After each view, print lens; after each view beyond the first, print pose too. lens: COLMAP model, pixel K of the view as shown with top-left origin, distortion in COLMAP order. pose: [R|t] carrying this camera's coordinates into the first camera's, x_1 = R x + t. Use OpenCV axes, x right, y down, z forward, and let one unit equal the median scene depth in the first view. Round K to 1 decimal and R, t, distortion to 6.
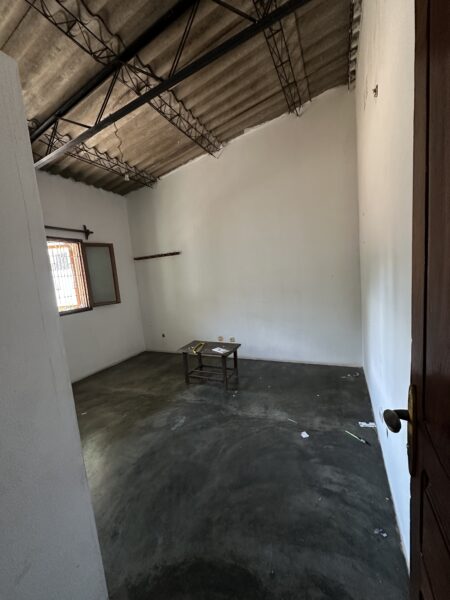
lens RADIAL K [[238.2, 0, 225.0], [0, 238.2, 300.0], [0, 0, 1]] dist [-0.002788, 0.000039]
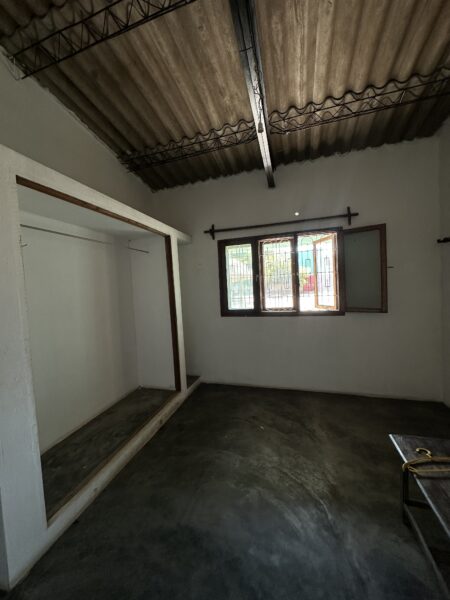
lens RADIAL K [[238.2, 0, 225.0], [0, 238.2, 300.0], [0, 0, 1]] dist [-0.002788, 0.000039]
pose [[0.136419, 0.128402, -0.982295, 0.159297], [-0.073732, 0.990130, 0.119187, -0.075558], [0.987904, 0.056167, 0.144540, 0.506069]]
